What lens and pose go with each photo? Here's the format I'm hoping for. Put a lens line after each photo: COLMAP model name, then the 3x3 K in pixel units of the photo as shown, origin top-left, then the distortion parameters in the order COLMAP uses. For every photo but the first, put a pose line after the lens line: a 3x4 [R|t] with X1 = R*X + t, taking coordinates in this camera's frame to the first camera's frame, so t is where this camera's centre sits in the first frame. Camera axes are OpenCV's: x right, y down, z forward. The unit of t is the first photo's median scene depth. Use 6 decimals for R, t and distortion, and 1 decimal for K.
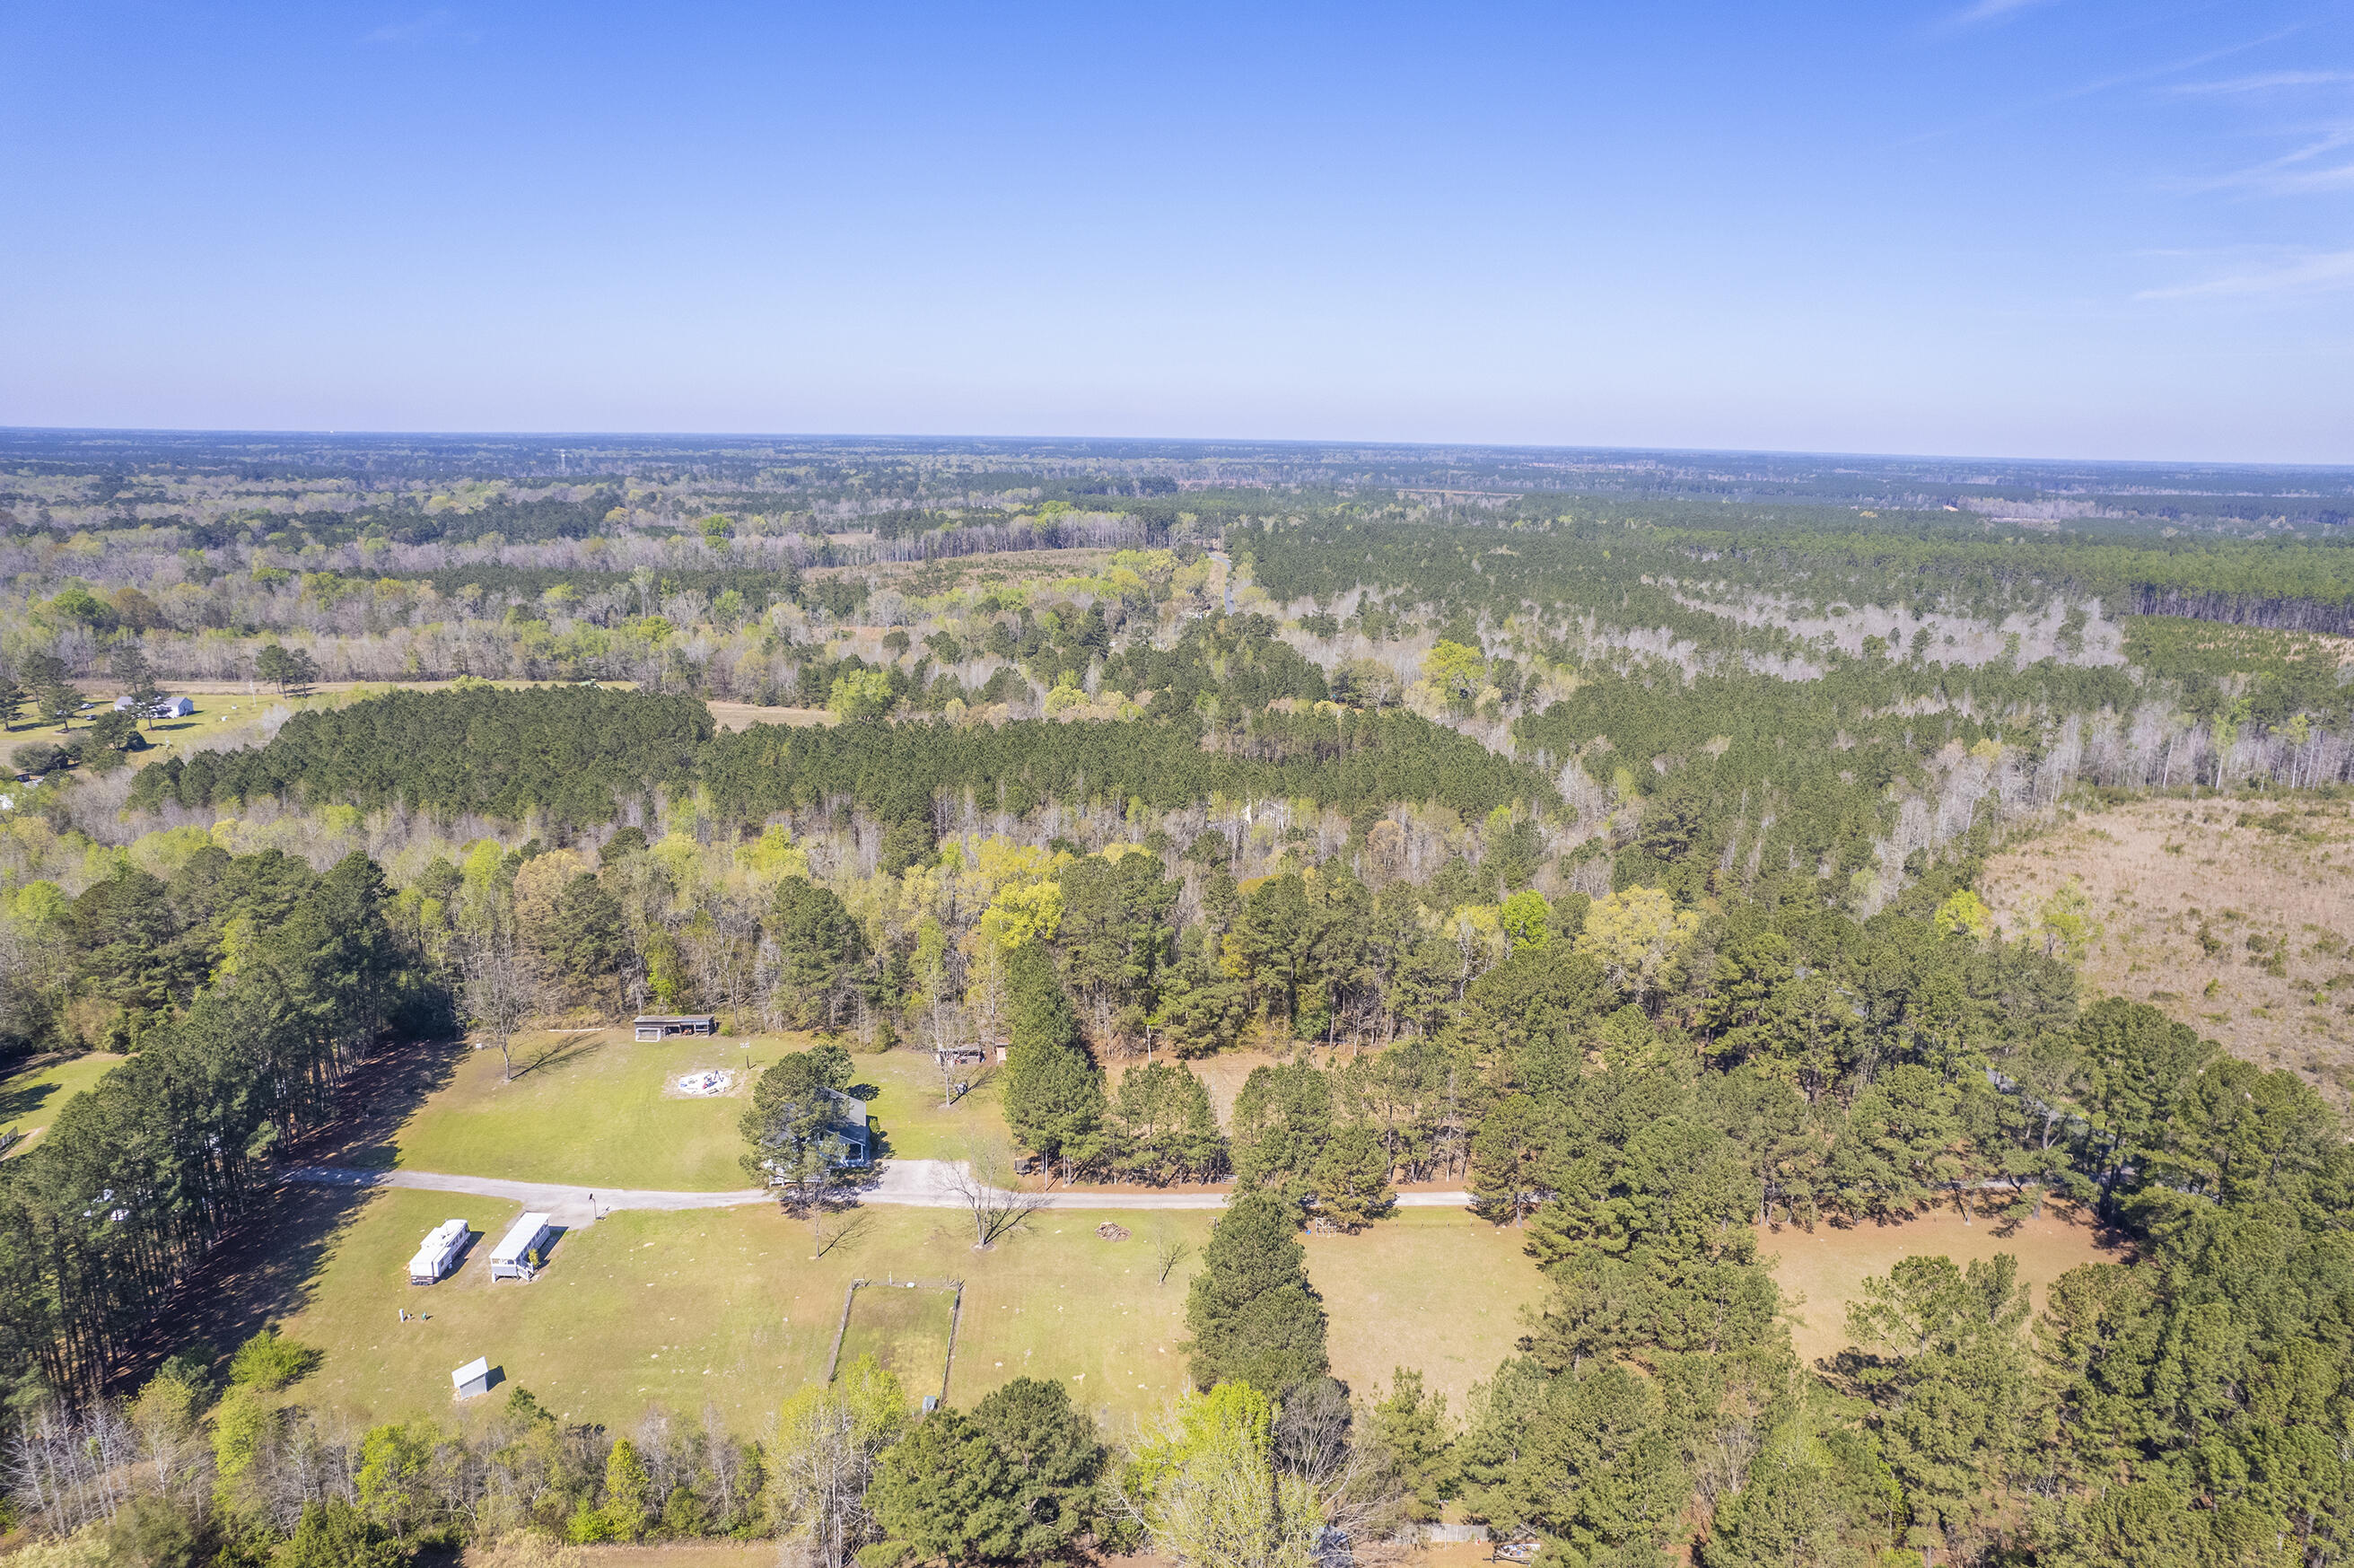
lens RADIAL K [[1486.6, 0, 1181.1], [0, 1486.6, 774.3], [0, 0, 1]] dist [-0.044013, 0.043646]
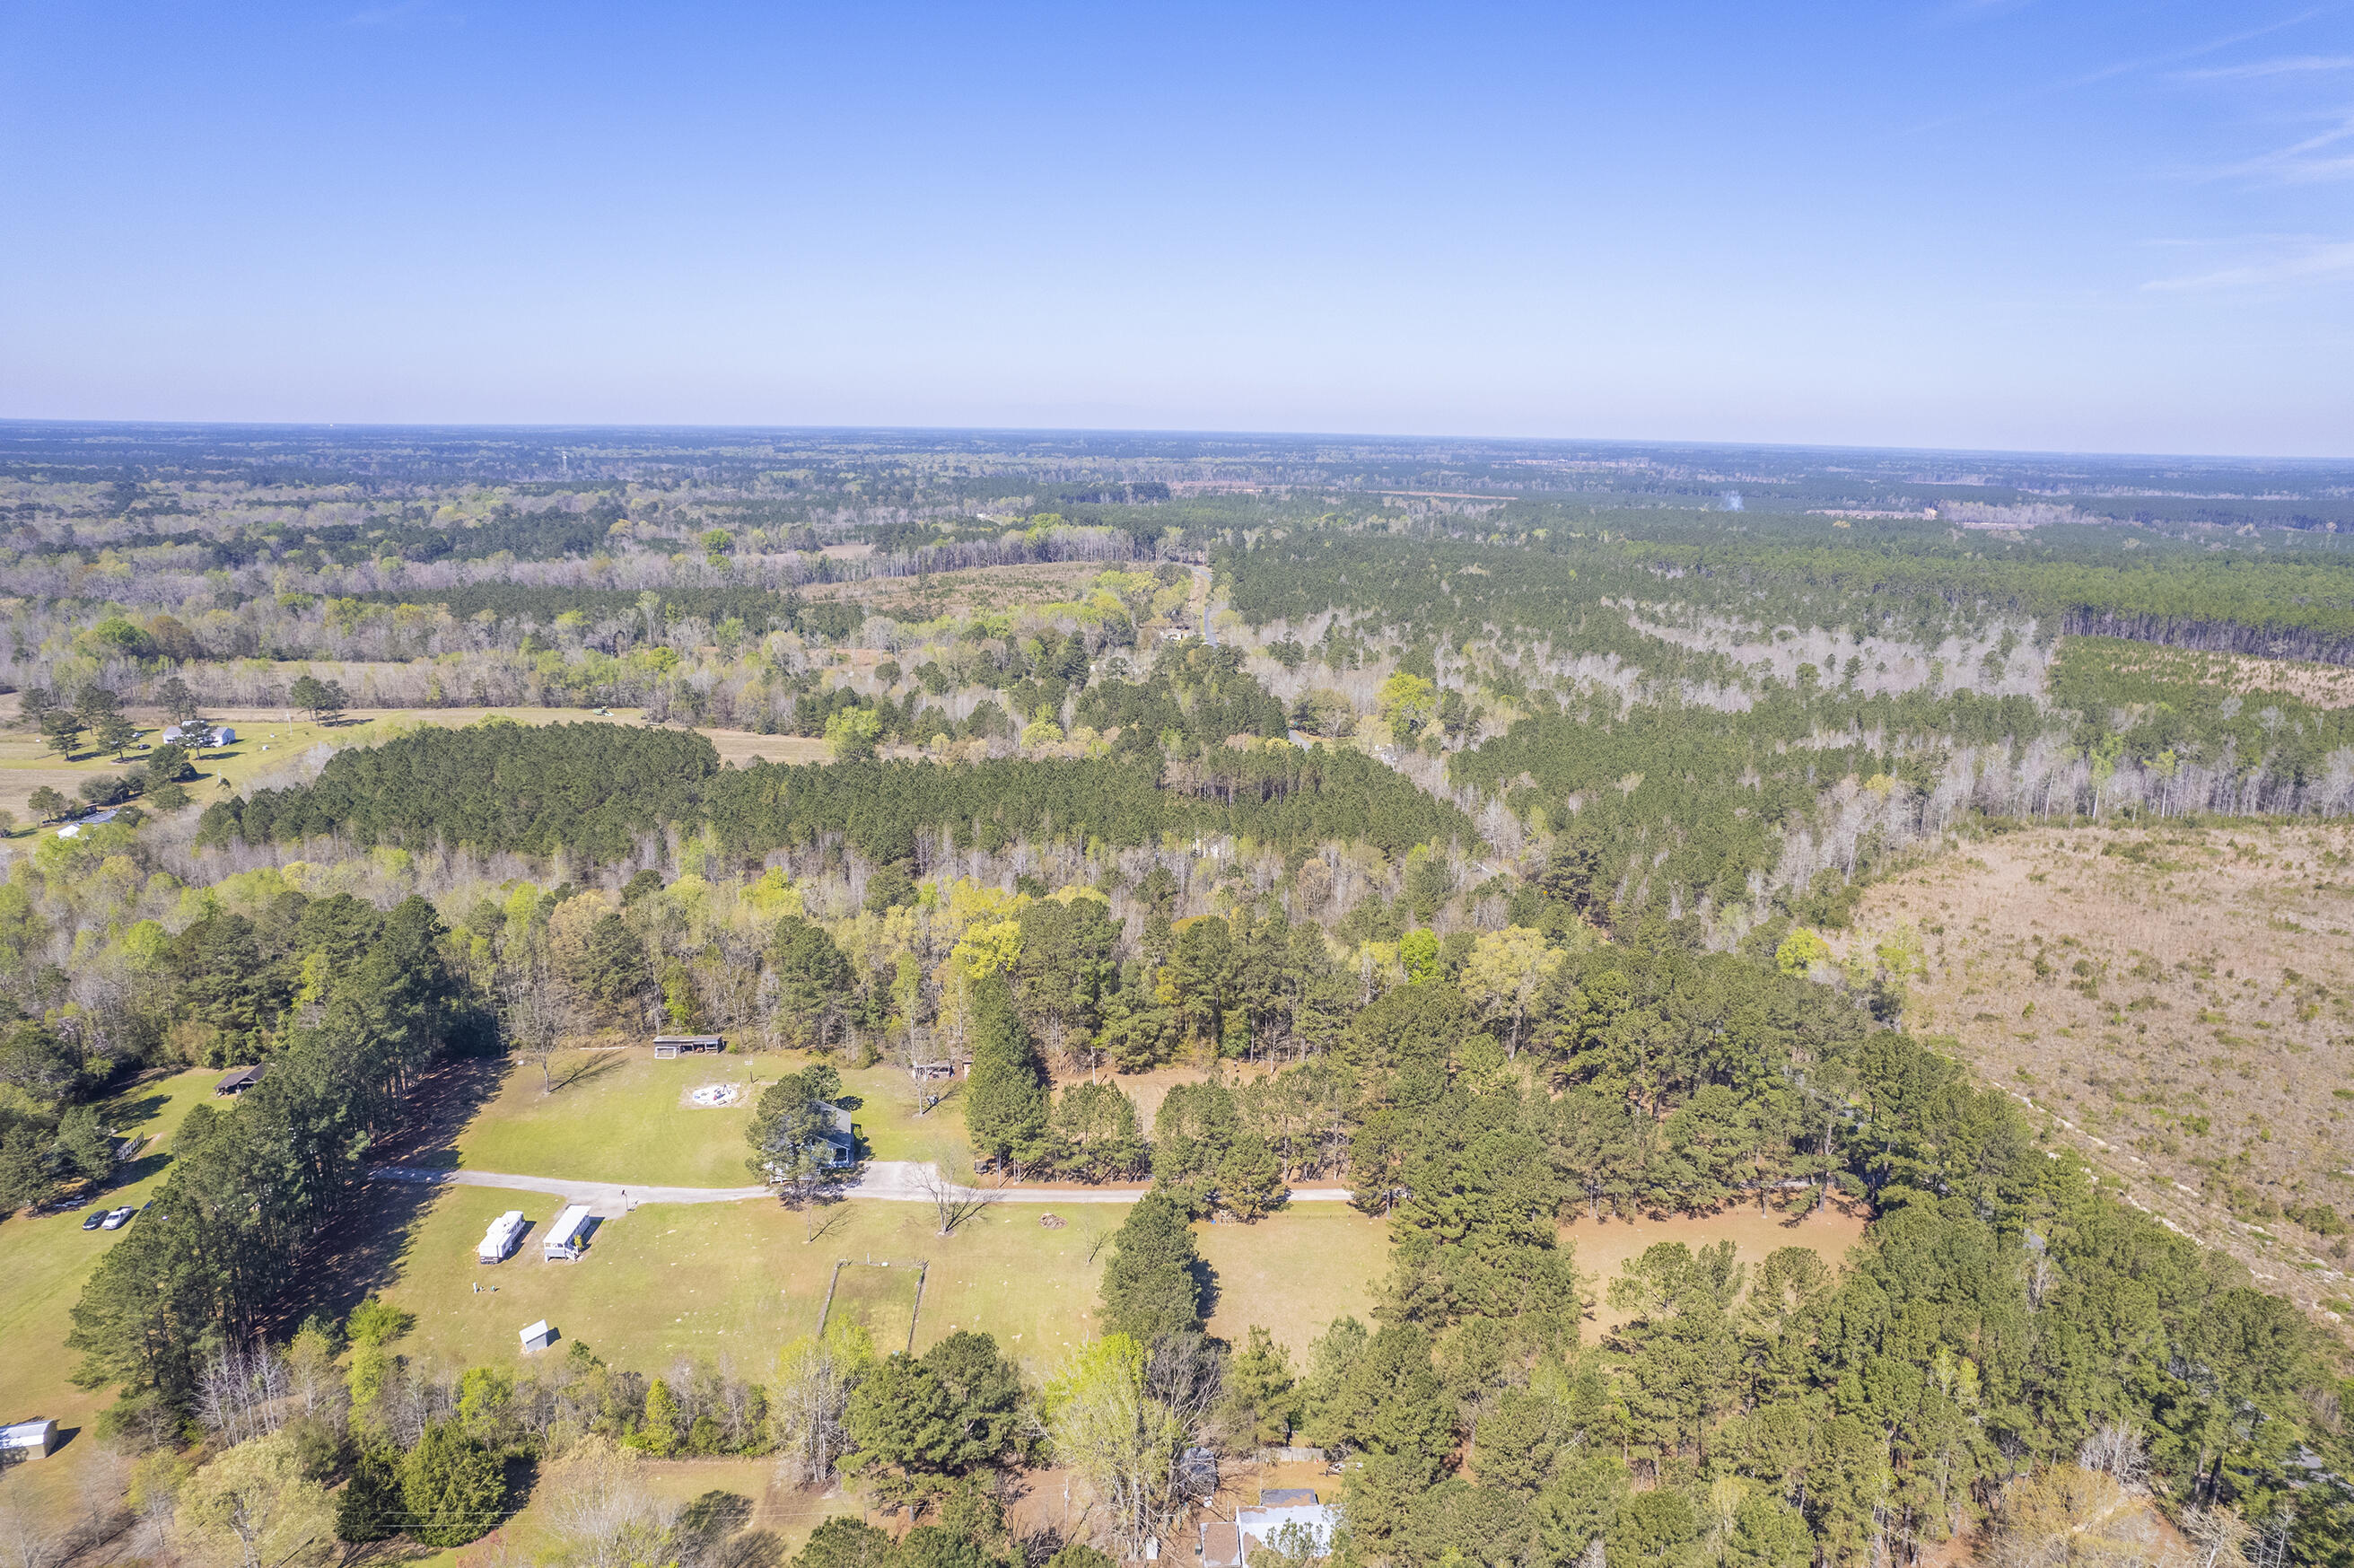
lens RADIAL K [[1486.6, 0, 1177.8], [0, 1486.6, 777.5], [0, 0, 1]] dist [-0.044013, 0.043646]
pose [[0.999998, 0.000381, -0.001766, 0.037744], [-0.000368, 0.999970, 0.007747, -0.041692], [0.001769, -0.007746, 0.999968, -0.136201]]
